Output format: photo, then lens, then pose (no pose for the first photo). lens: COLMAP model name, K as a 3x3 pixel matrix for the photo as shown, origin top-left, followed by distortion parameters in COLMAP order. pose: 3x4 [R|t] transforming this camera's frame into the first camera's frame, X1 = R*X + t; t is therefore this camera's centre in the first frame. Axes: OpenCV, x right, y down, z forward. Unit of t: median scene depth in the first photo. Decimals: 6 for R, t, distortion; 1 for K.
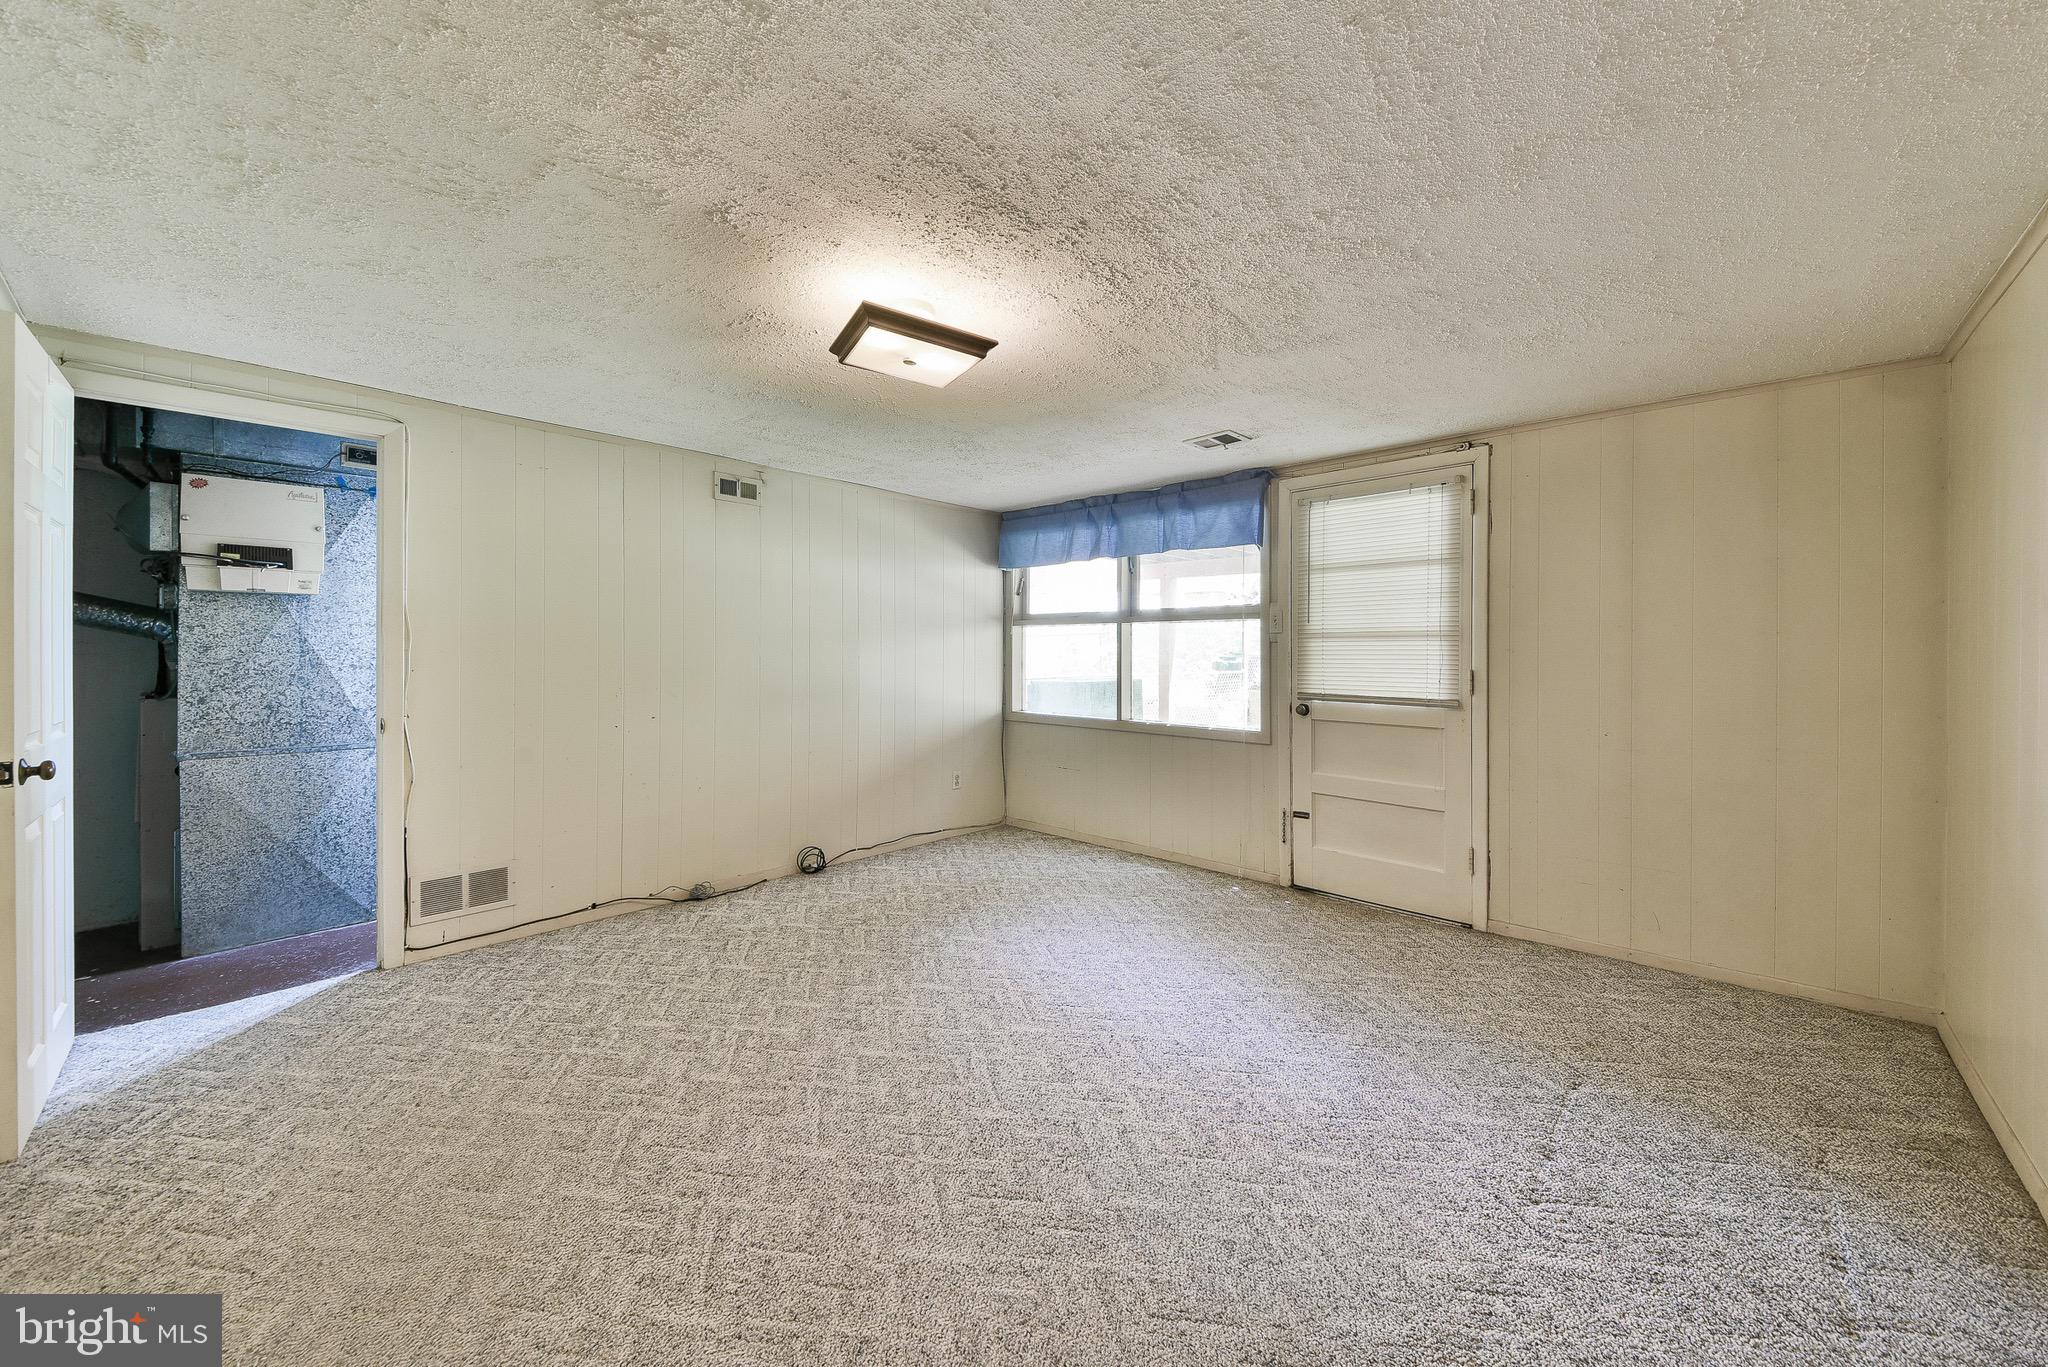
lens RADIAL K [[703.8, 0, 1072.6], [0, 703.8, 652.7], [0, 0, 1]] dist [0.048000, -0.000149]
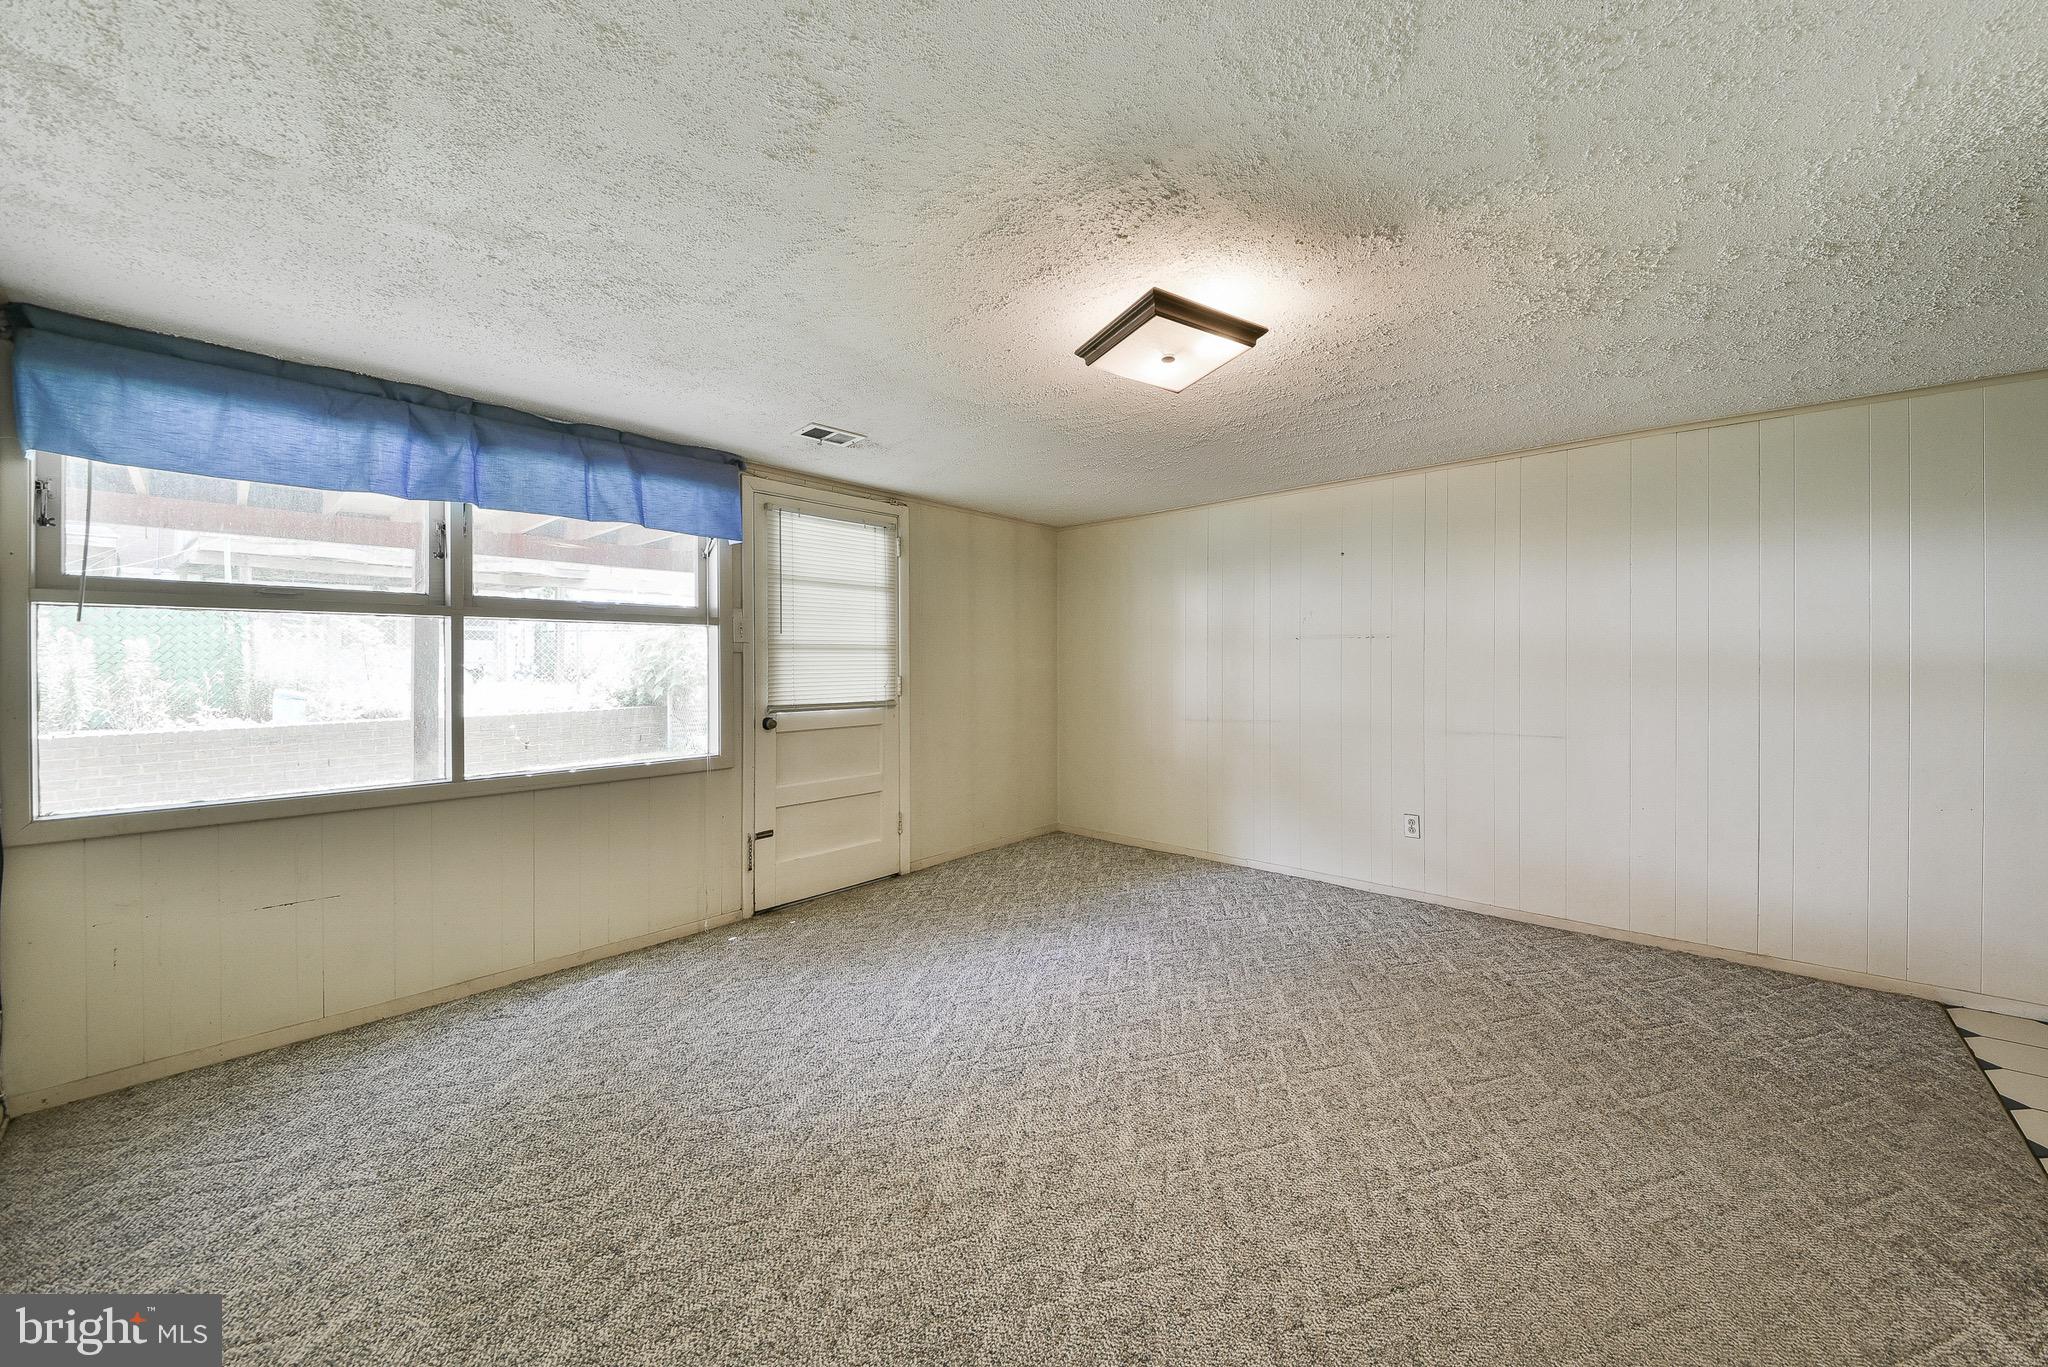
lens RADIAL K [[776.1, 0, 979.8], [0, 776.1, 670.4], [0, 0, 1]] dist [0.041436, -0.000011]
pose [[0.051682, -0.010920, 0.998604, -0.779526], [0.007405, 0.999917, 0.010551, -0.000292], [-0.998636, 0.006850, 0.051758, 0.725883]]
